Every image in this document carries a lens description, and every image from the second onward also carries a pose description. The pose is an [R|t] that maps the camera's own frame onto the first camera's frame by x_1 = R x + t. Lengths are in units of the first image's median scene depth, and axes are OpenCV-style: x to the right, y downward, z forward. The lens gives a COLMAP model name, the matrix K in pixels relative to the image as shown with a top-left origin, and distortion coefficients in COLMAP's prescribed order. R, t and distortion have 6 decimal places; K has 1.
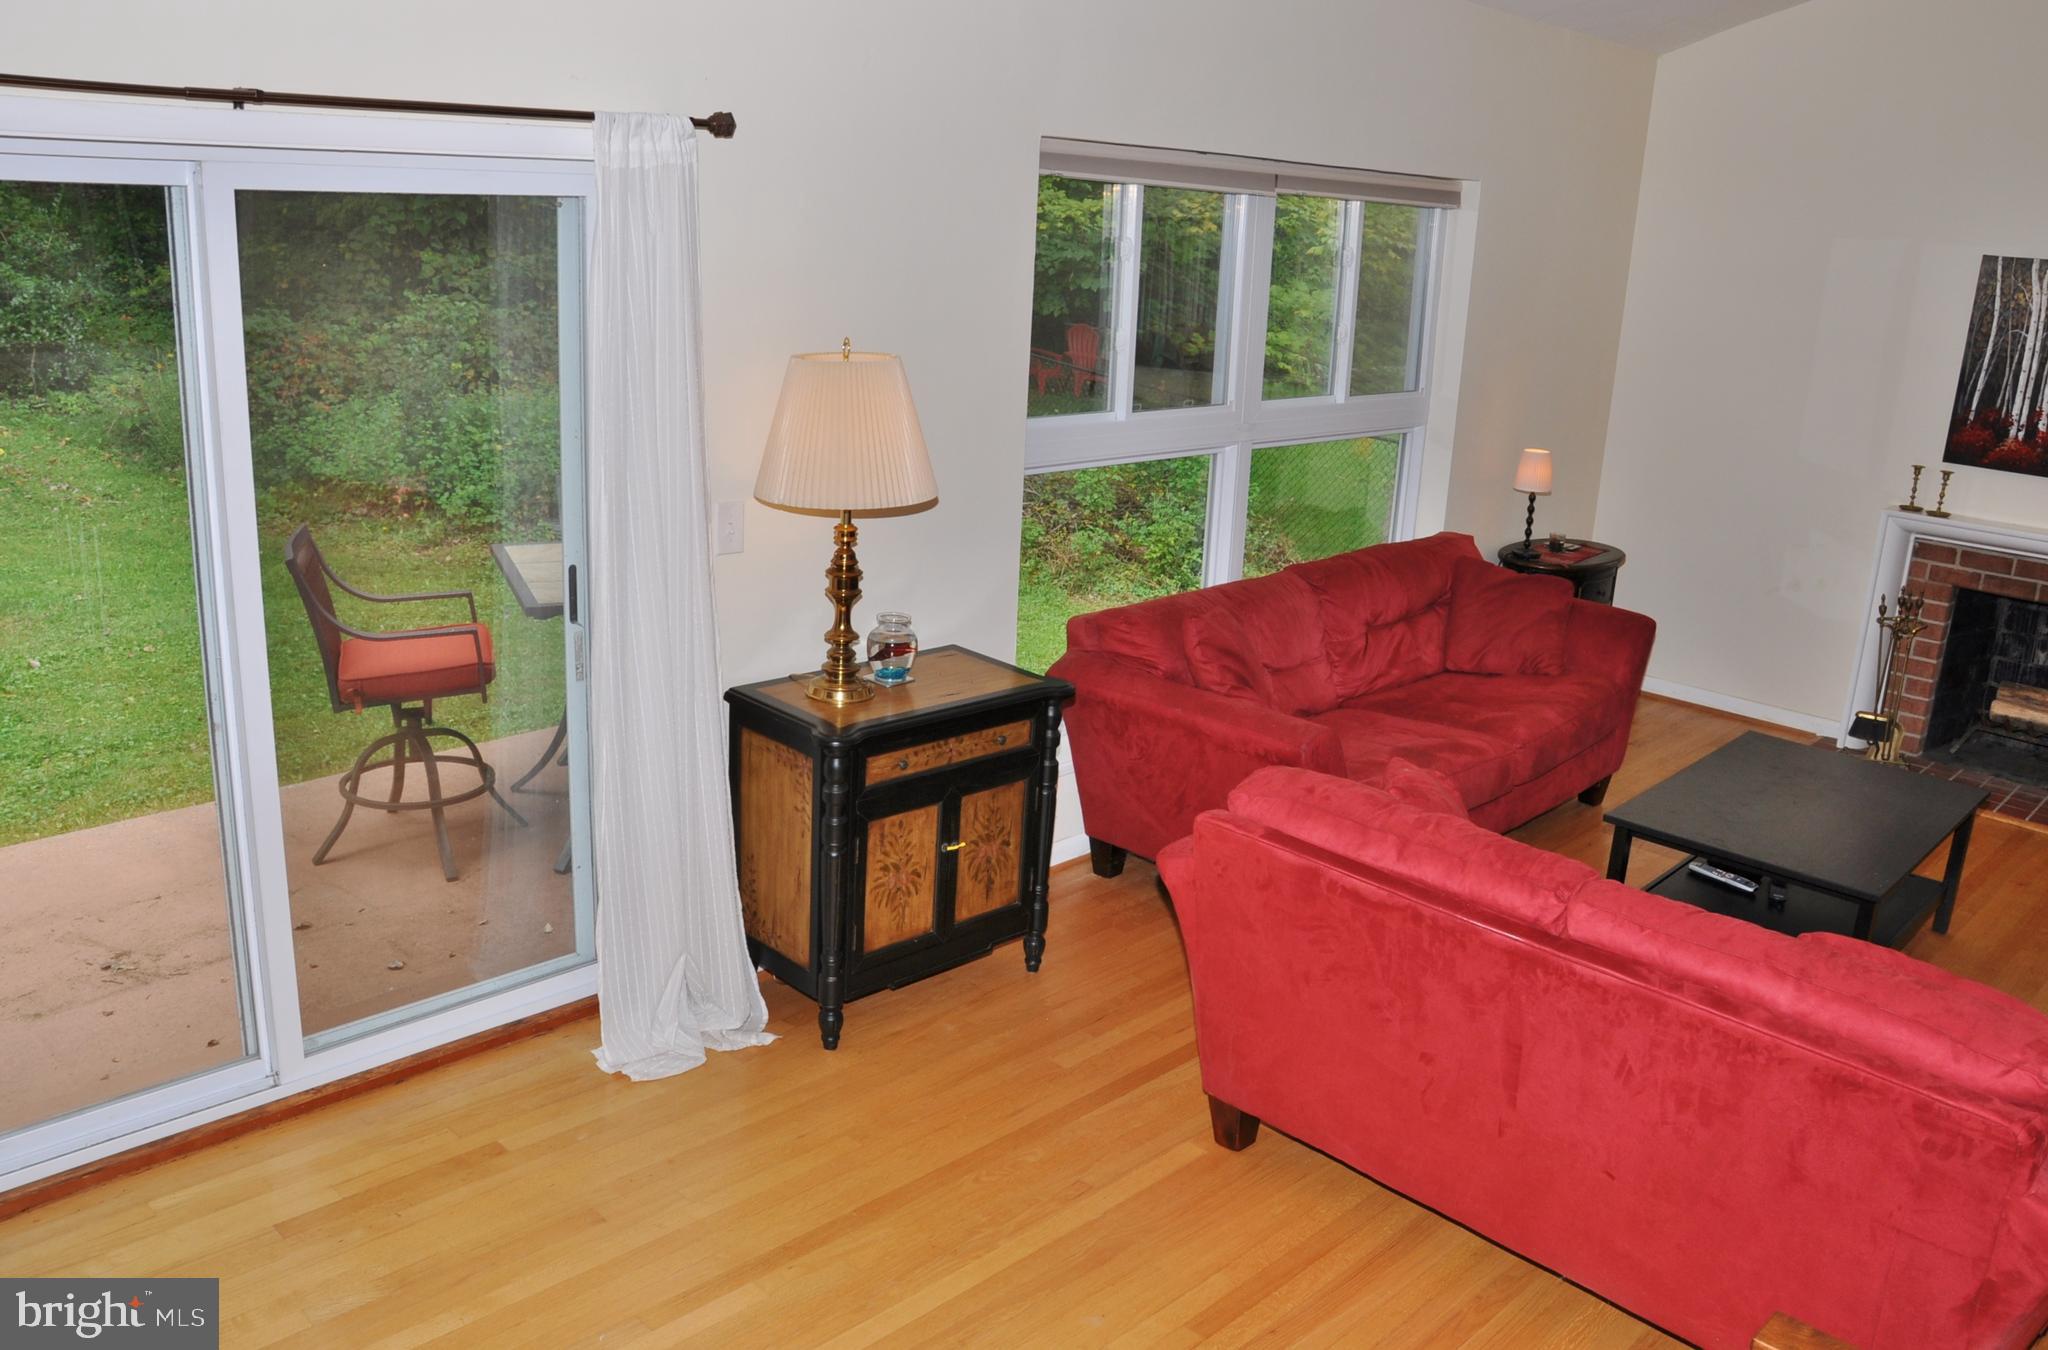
lens RADIAL K [[1635.7, 0, 1024.0], [0, 1635.7, 675.0], [0, 0, 1]] dist [-0.152876, 0.122169]
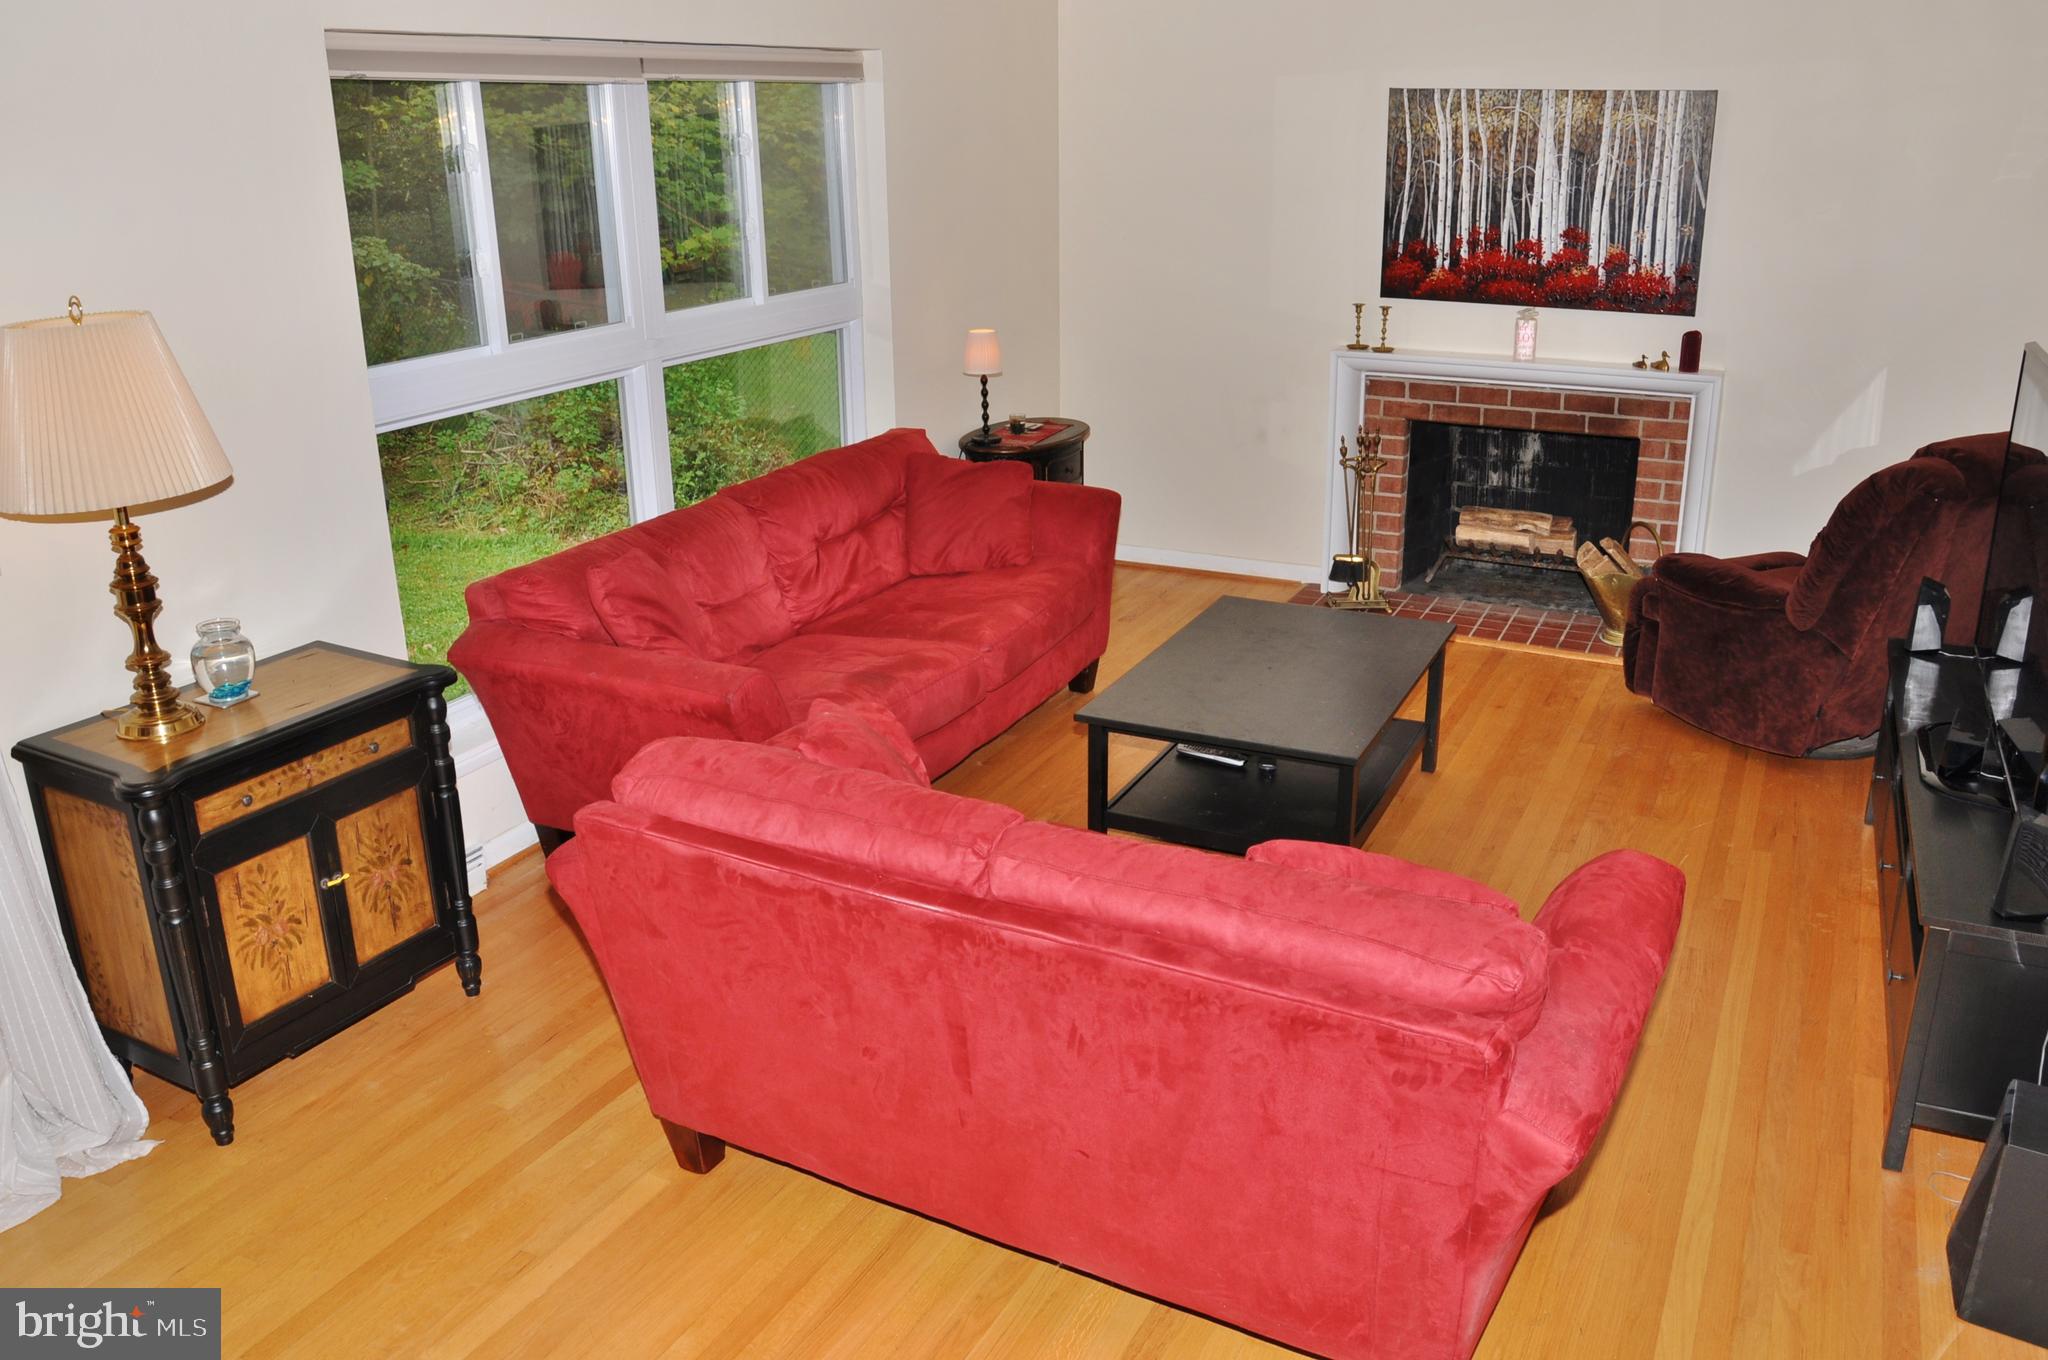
lens RADIAL K [[1620.3, 0, 1024.0], [0, 1620.3, 680.0], [0, 0, 1]] dist [-0.156442, 0.117206]
pose [[0.952481, -0.158119, 0.260343, 0.099645], [0.142136, 0.986670, 0.079239, -0.012163], [-0.269402, -0.038469, 0.962259, 0.112420]]
